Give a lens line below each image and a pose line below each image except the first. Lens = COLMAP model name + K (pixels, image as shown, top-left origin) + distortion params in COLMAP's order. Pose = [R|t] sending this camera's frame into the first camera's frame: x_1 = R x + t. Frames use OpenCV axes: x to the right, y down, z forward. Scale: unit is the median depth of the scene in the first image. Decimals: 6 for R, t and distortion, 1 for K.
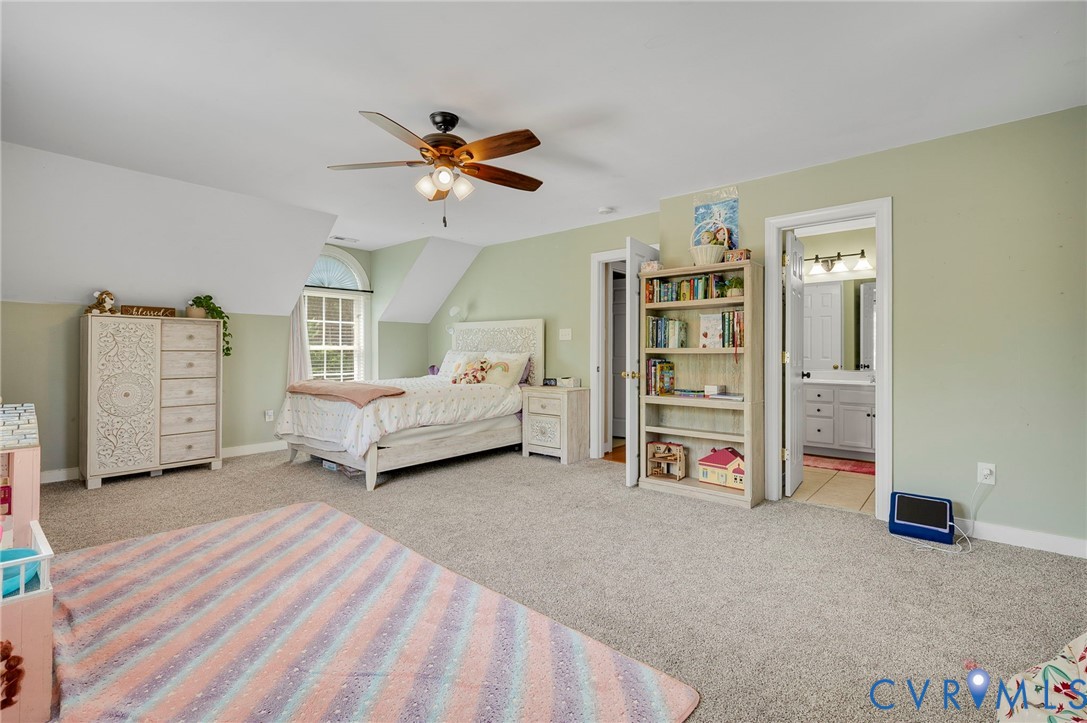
lens RADIAL K [[476.9, 0, 540.9], [0, 476.9, 356.6], [0, 0, 1]] dist [0.000567, 0.000106]
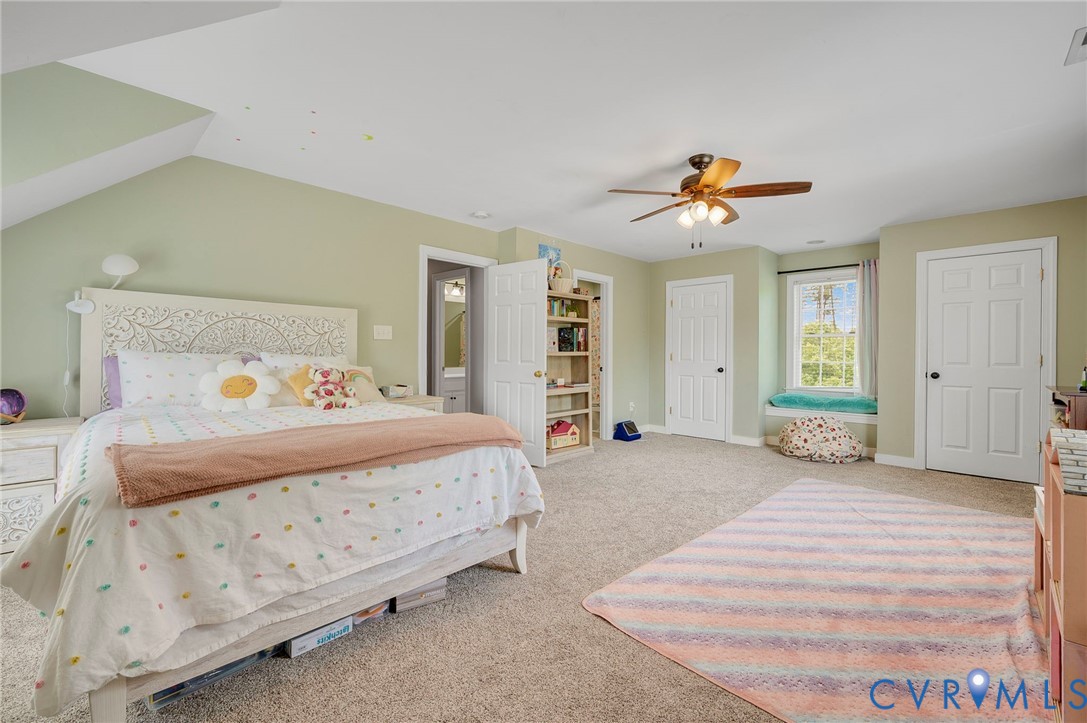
lens RADIAL K [[440.6, 0, 568.0], [0, 440.6, 356.5], [0, 0, 1]] dist [-0.000581, -0.000032]
pose [[0.058211, -0.006256, 0.998285, -0.955455], [0.006963, 0.999959, 0.005860, -0.011469], [-0.998280, 0.006610, 0.058252, 0.915607]]
